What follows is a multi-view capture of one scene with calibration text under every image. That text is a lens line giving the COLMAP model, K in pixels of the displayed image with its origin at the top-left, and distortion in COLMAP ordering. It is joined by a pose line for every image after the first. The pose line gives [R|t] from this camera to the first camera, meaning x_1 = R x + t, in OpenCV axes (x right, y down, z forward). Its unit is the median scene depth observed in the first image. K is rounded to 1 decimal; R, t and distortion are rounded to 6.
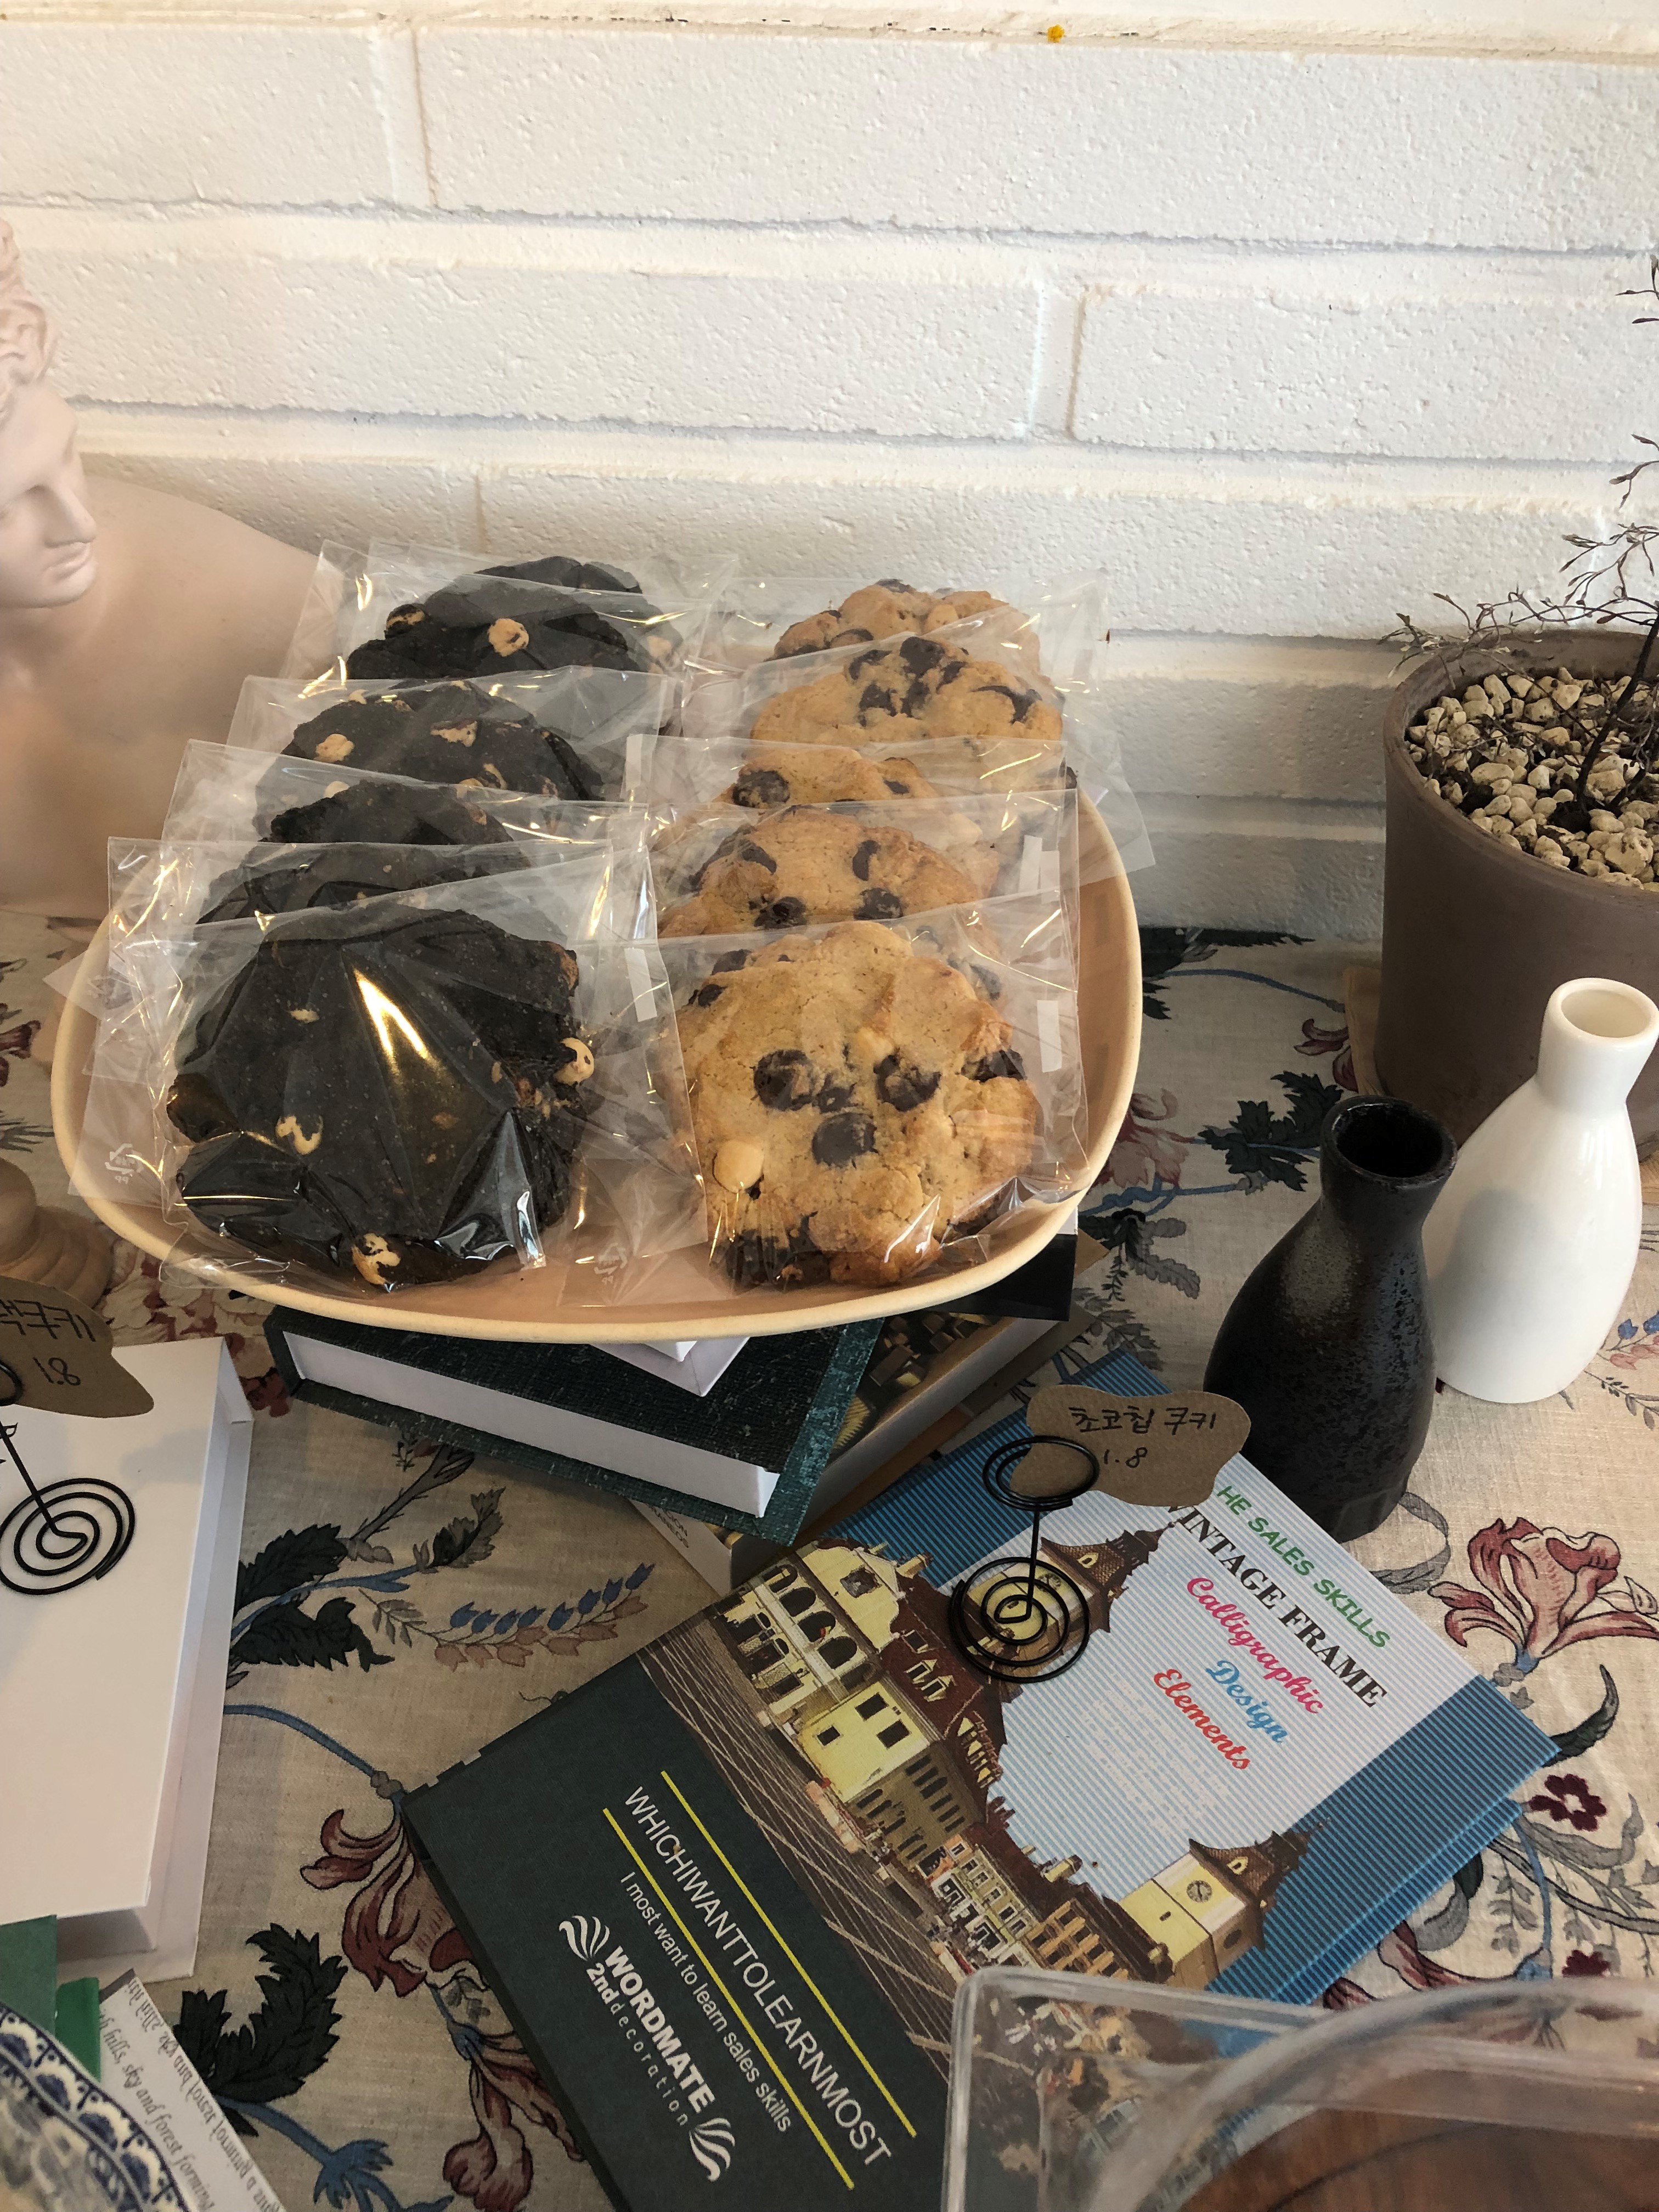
lens RADIAL K [[1794.9, 0, 819.7], [0, 1794.9, 1109.6], [0, 0, 1]] dist [-0.009514, 0.004649]
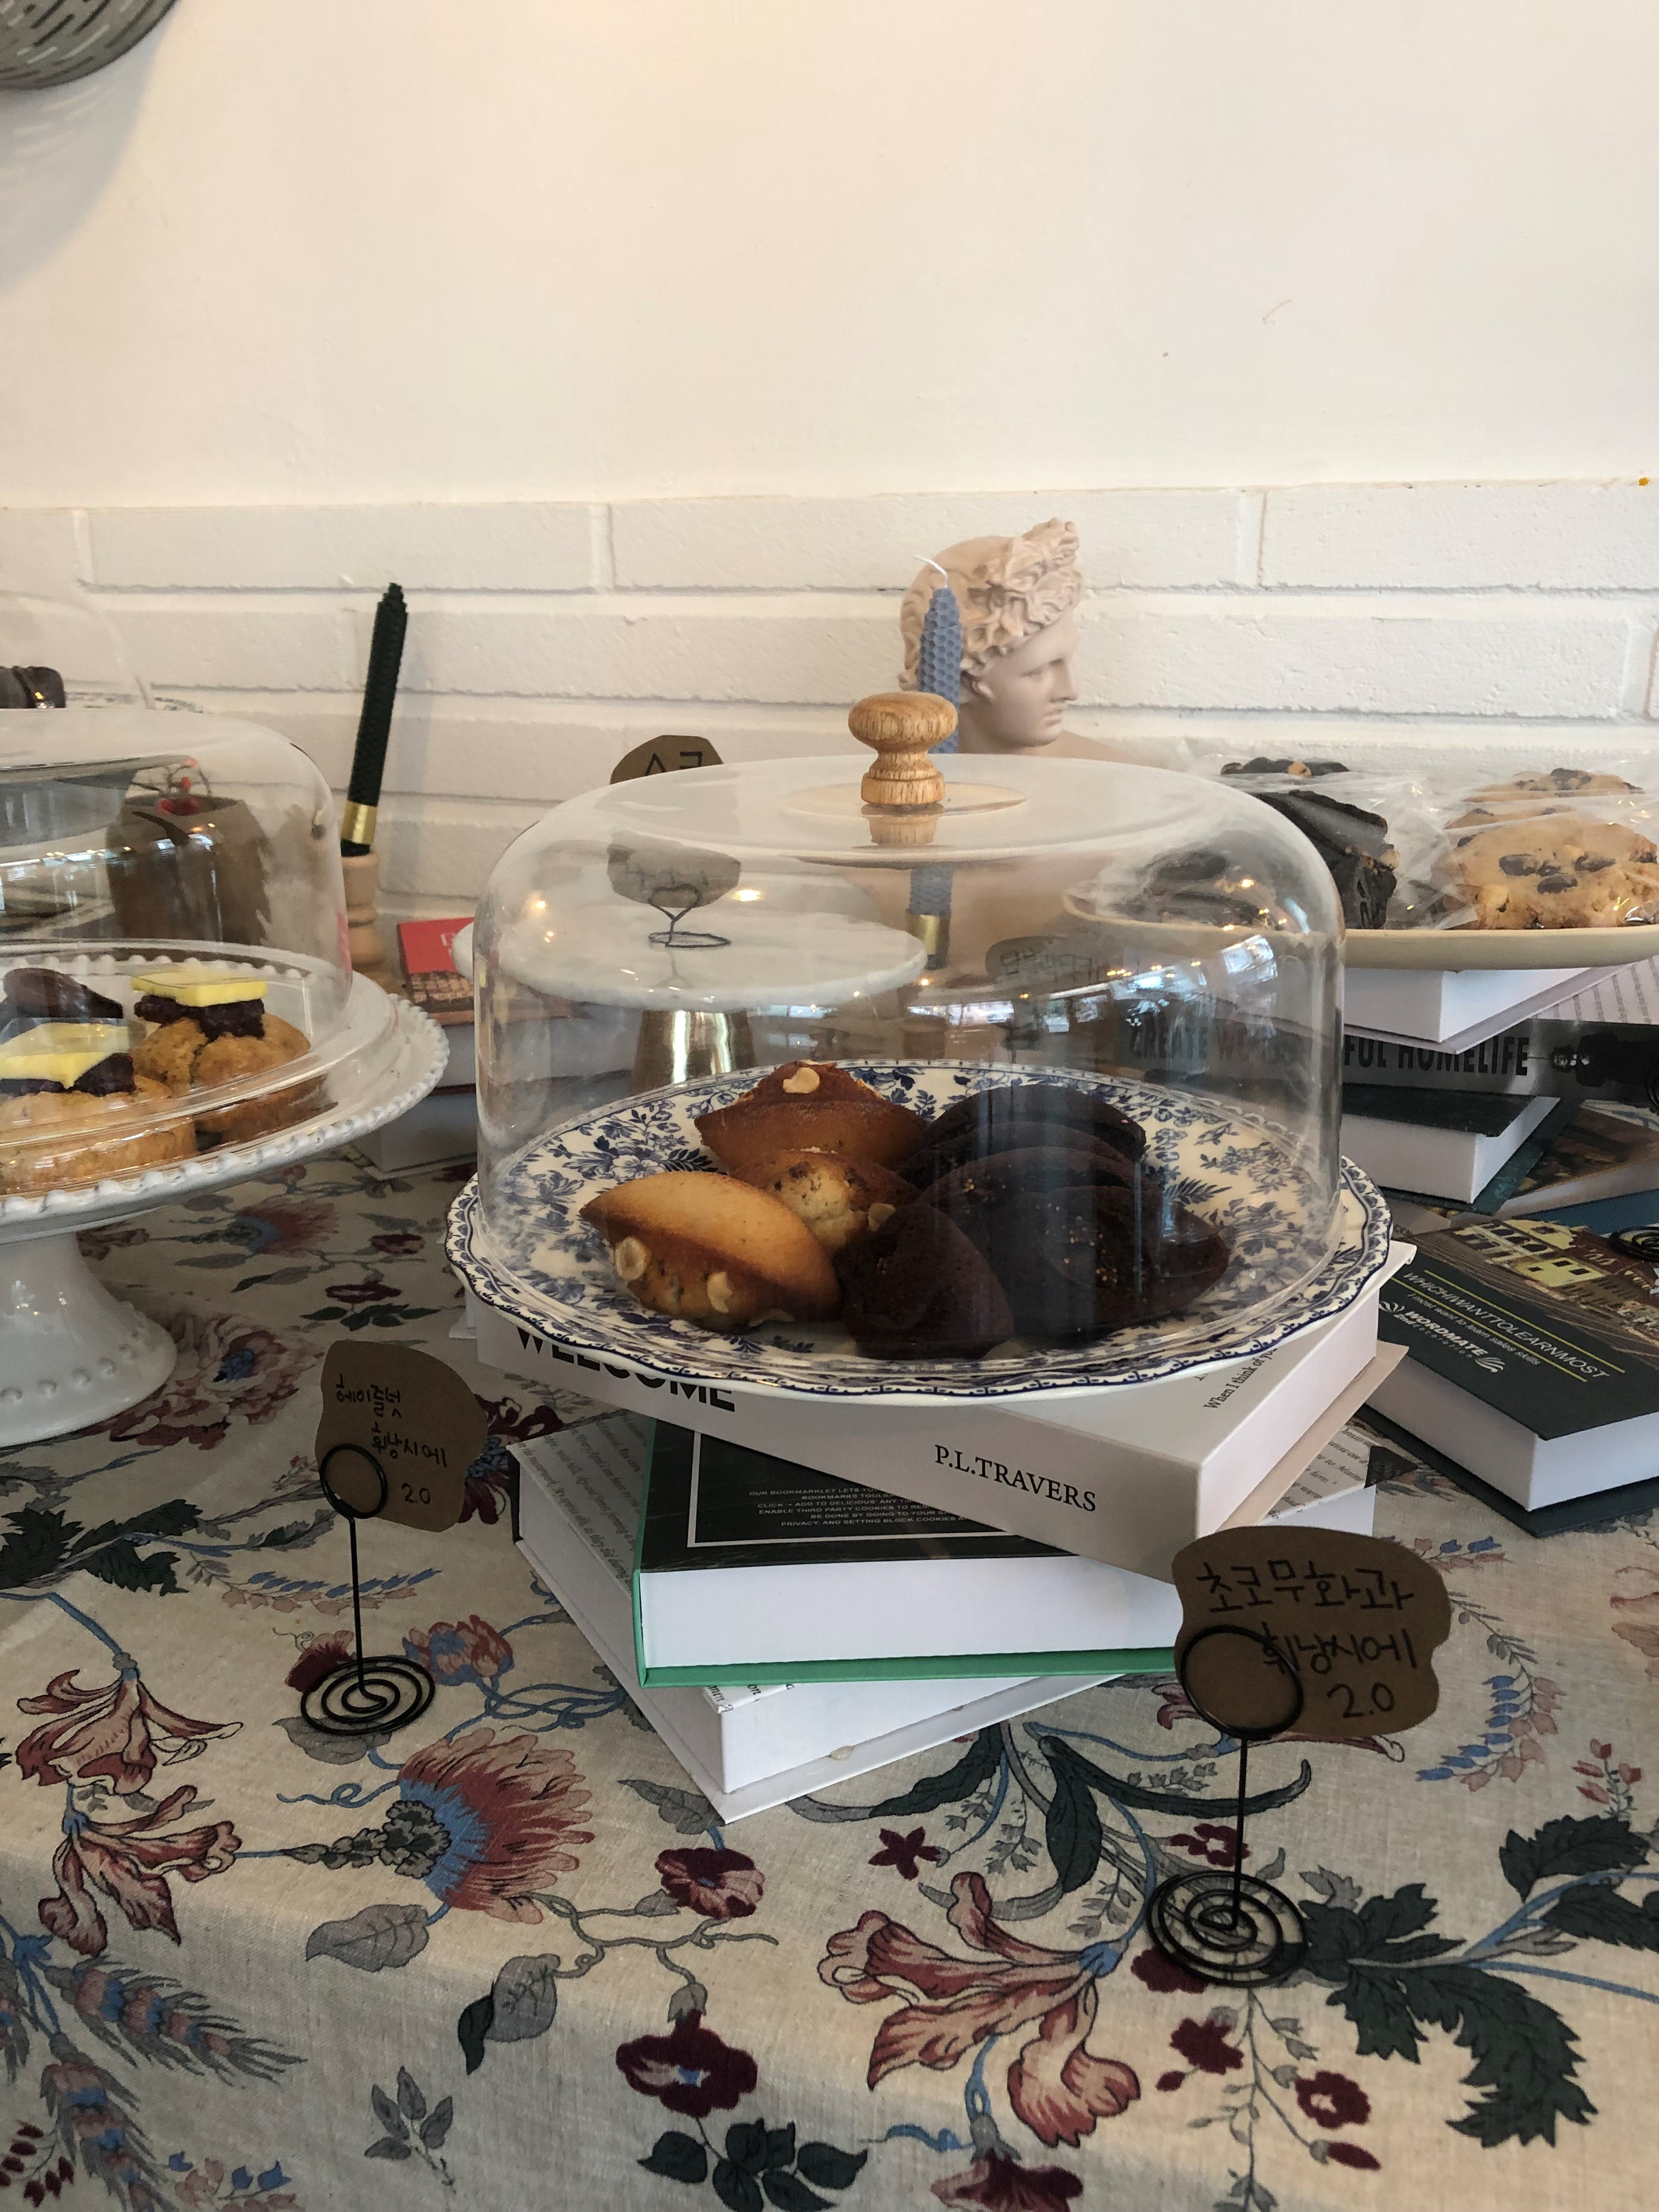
lens RADIAL K [[1794.9, 0, 832.8], [0, 1794.9, 1108.2], [0, 0, 1]] dist [-0.009514, 0.004649]
pose [[0.969999, 0.059783, -0.235645, -0.176519], [-0.152927, 0.903547, -0.400271, 0.730786], [0.188987, 0.424298, 0.885582, -0.420096]]
